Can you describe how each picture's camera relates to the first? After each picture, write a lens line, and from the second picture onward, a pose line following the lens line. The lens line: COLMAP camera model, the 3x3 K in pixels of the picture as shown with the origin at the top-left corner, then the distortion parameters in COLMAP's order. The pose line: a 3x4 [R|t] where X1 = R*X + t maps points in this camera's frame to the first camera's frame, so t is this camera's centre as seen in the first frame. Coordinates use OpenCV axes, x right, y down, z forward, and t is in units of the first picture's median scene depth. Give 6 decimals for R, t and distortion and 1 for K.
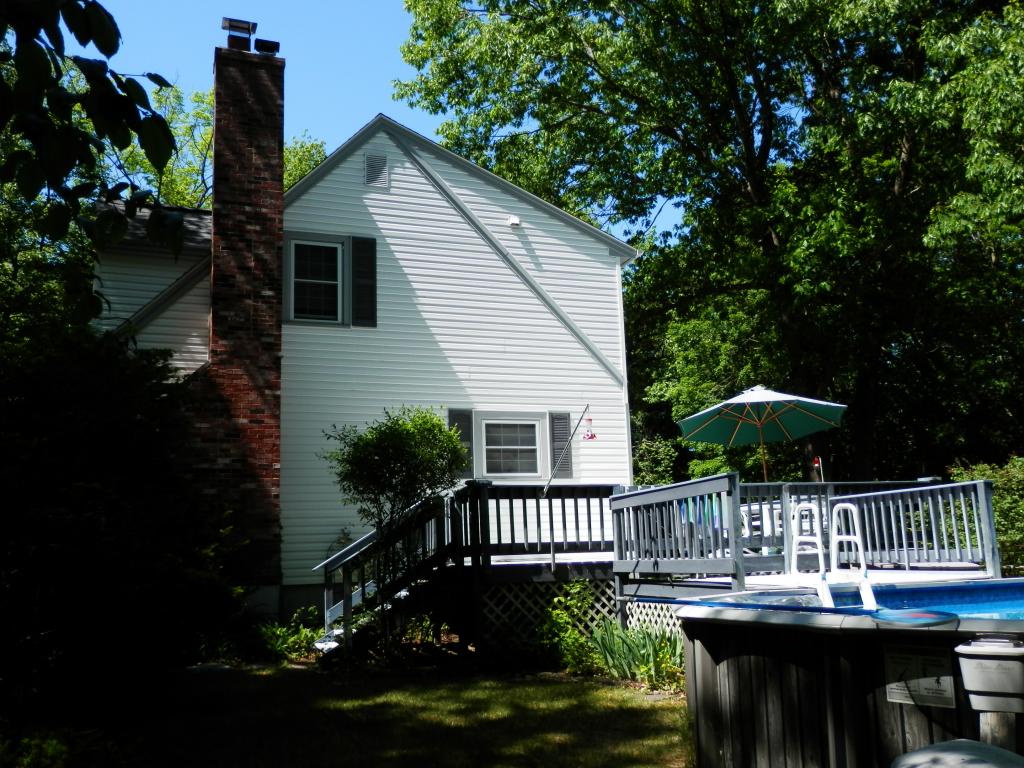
lens RADIAL K [[937.3, 0, 511.1], [0, 937.3, 374.7], [0, 0, 1]] dist [0.032774, 0.000423]
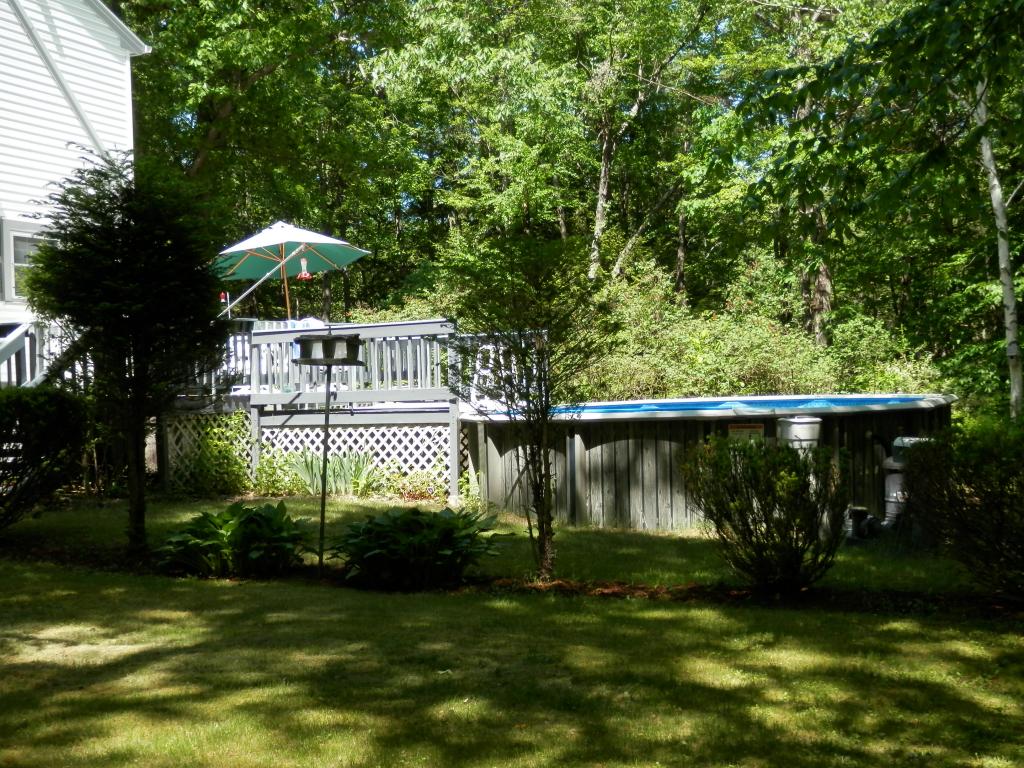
lens RADIAL K [[1391.9, 0, 520.0], [0, 1391.9, 393.4], [0, 0, 1]] dist [-0.001881, 0.000000]
pose [[0.669632, 0.005009, 0.742676, -0.704831], [-0.133644, 0.984467, 0.113859, -0.012175], [-0.730569, -0.175498, 0.659901, -0.184513]]
